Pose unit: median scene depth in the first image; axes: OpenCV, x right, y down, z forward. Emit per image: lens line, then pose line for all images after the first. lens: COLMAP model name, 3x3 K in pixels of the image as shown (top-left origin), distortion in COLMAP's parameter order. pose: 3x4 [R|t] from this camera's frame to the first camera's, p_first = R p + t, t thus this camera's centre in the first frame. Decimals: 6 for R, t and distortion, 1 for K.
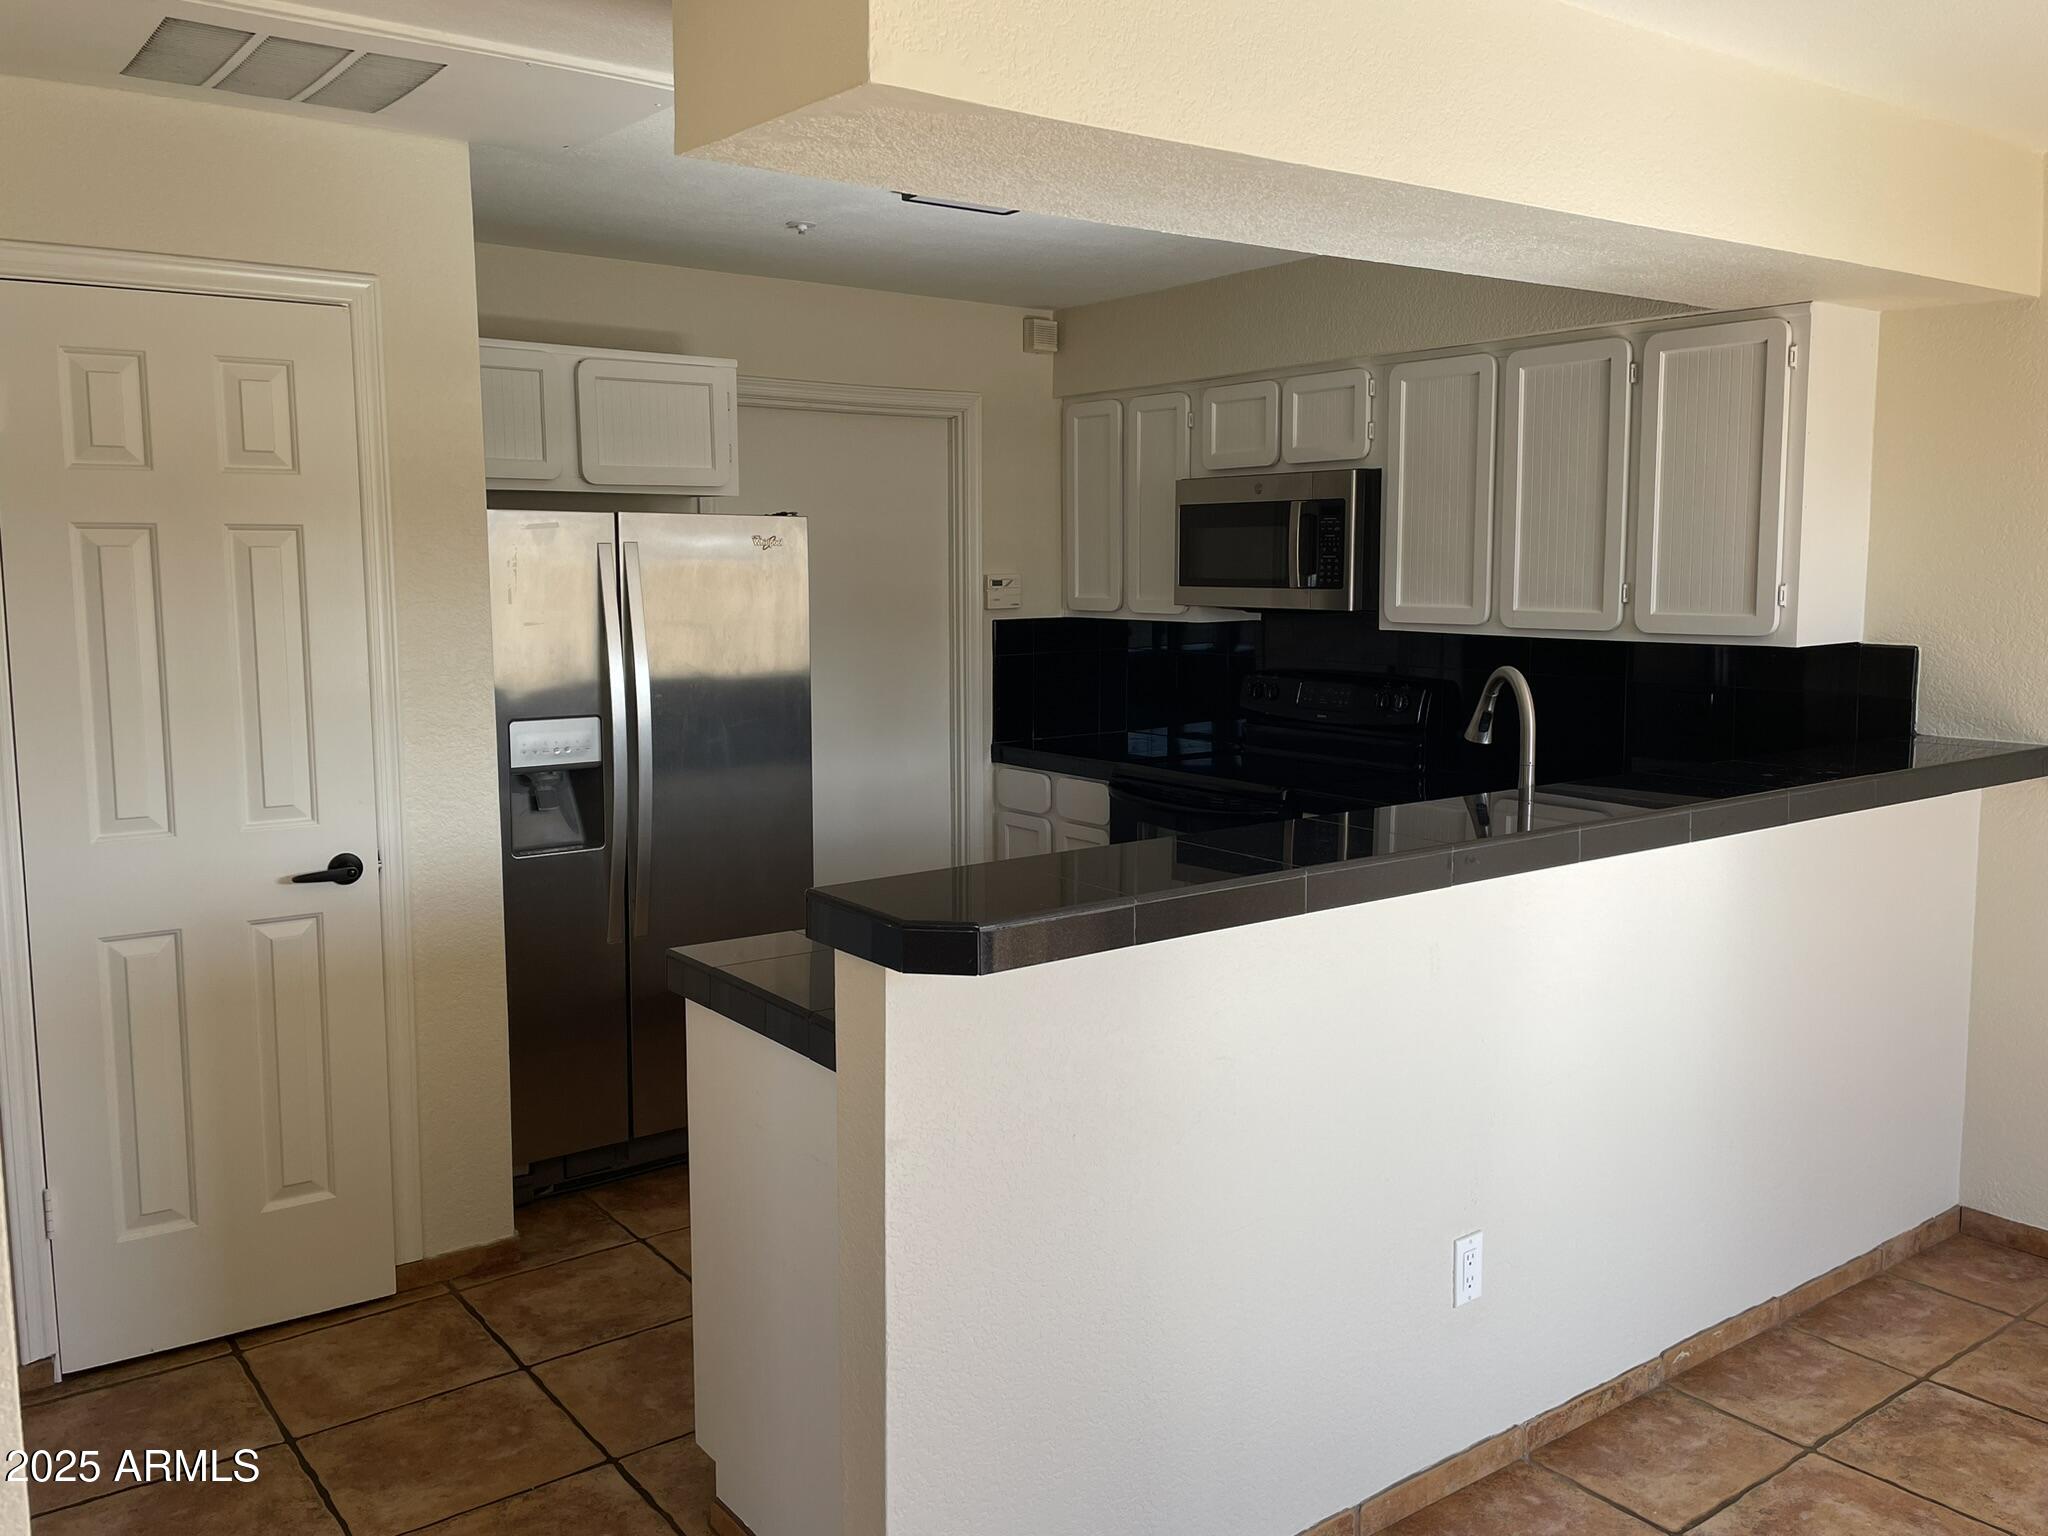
lens RADIAL K [[1674.4, 0, 1024.0], [0, 1674.4, 768.0], [0, 0, 1]] dist [0.063745, 0.001114]
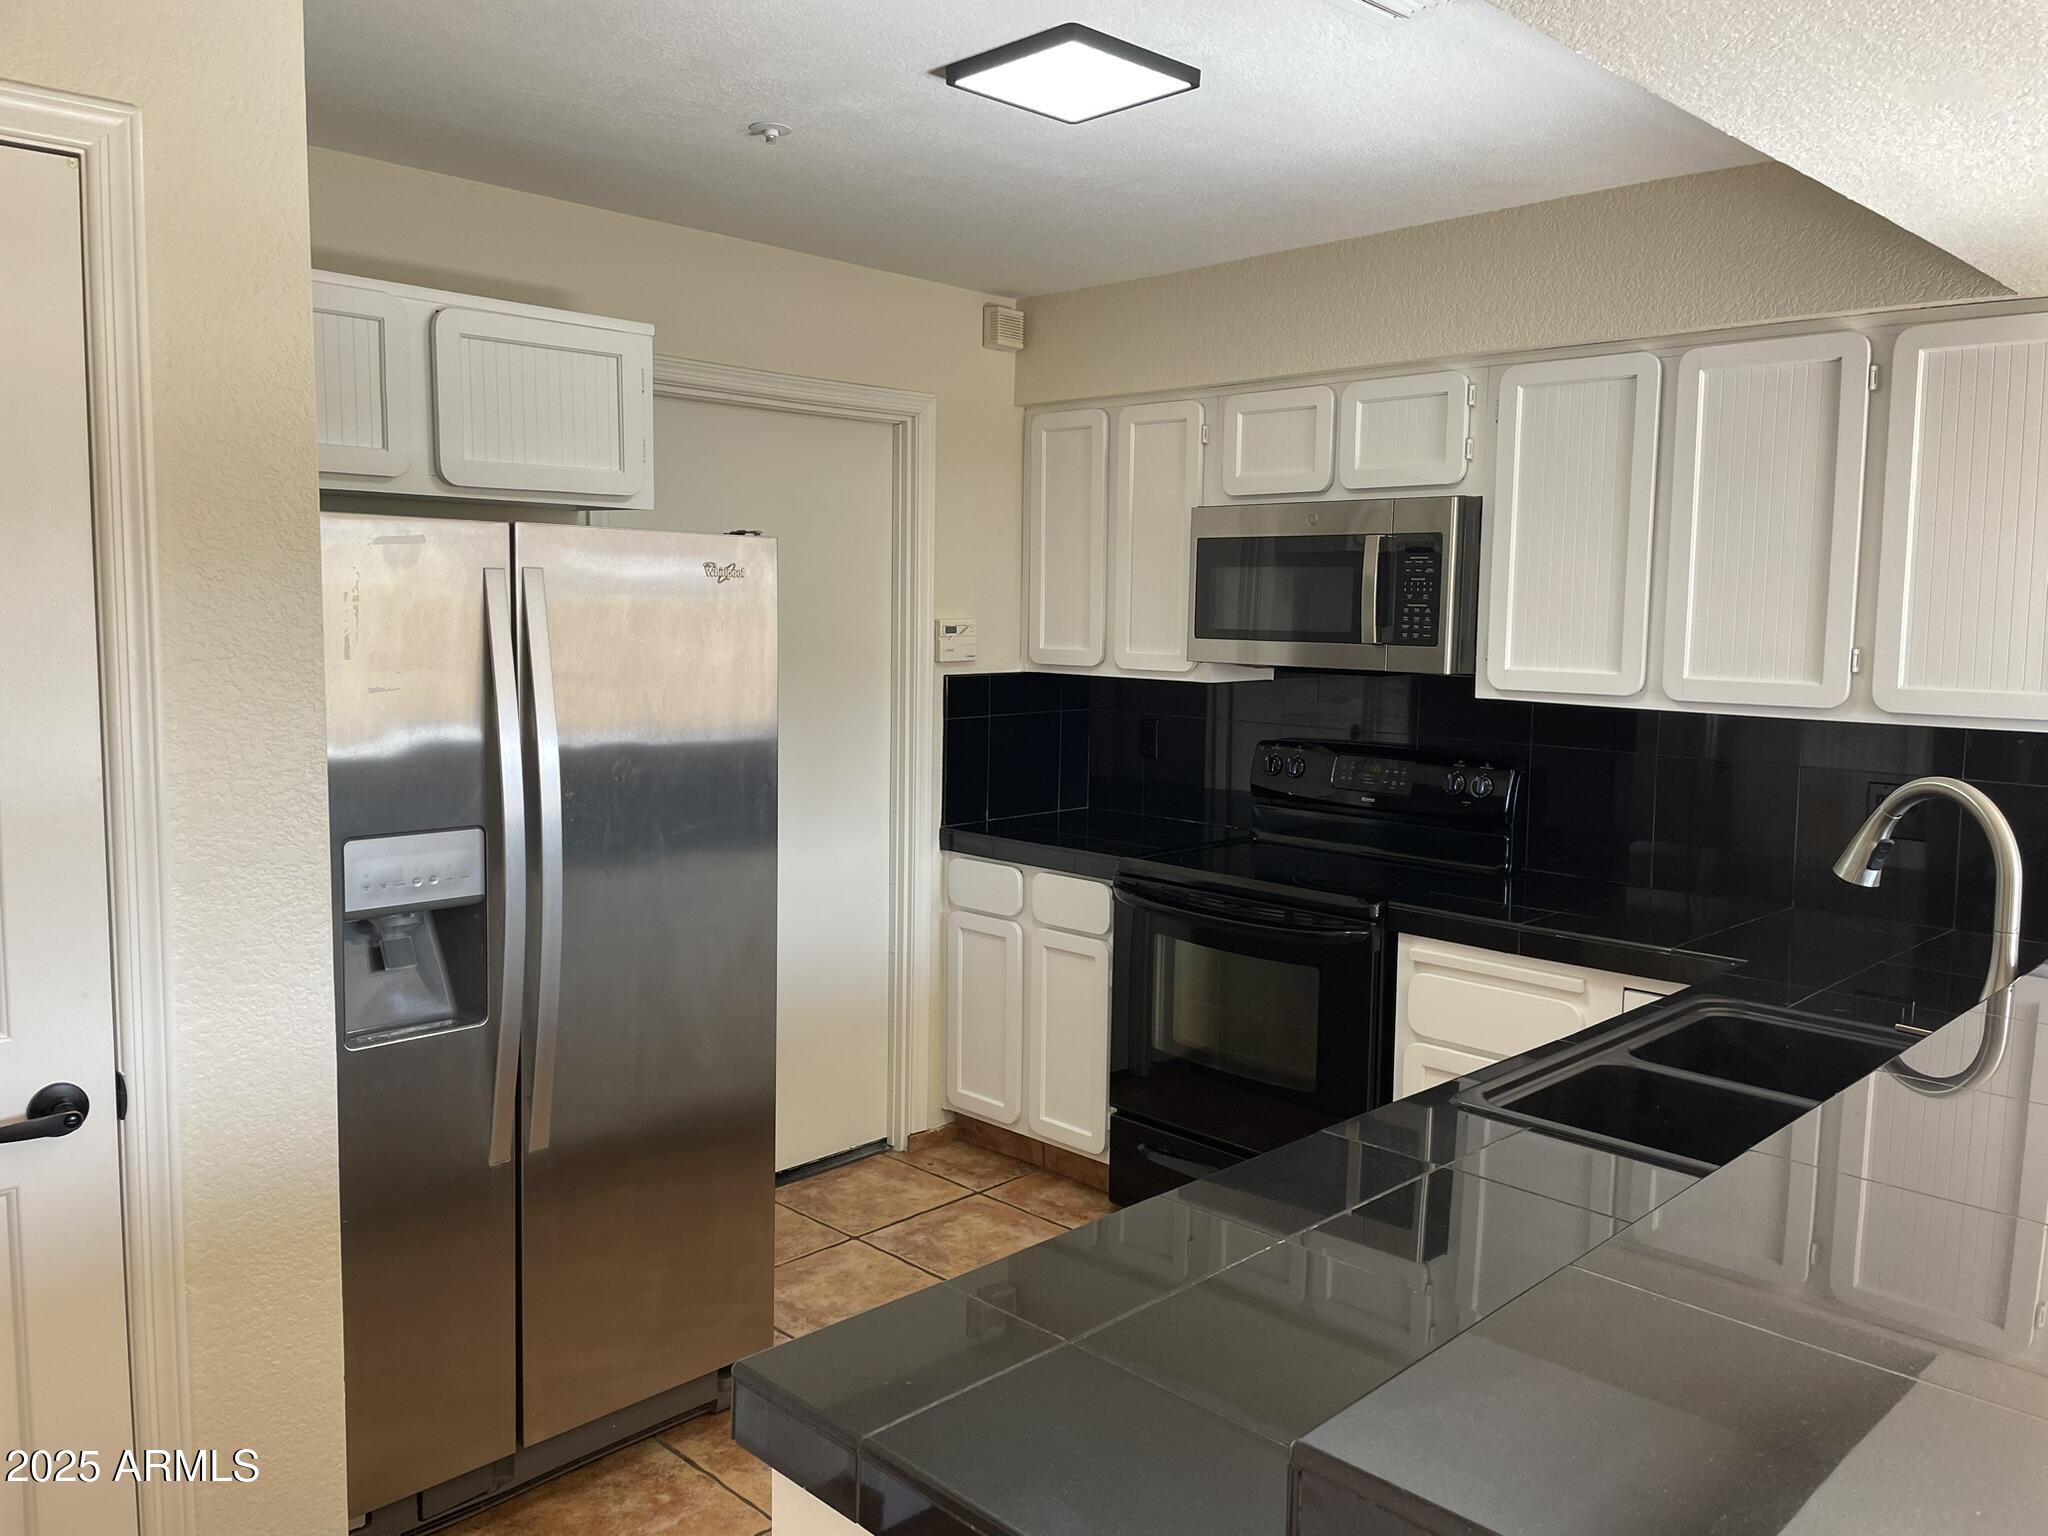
lens RADIAL K [[1562.8, 0, 1024.0], [0, 1562.8, 768.0], [0, 0, 1]] dist [0.038716, -0.005509]
pose [[0.987974, 0.001417, 0.154612, -0.117816], [0.001229, 0.999854, -0.017016, -0.037357], [-0.154614, 0.017002, 0.987829, 0.303558]]
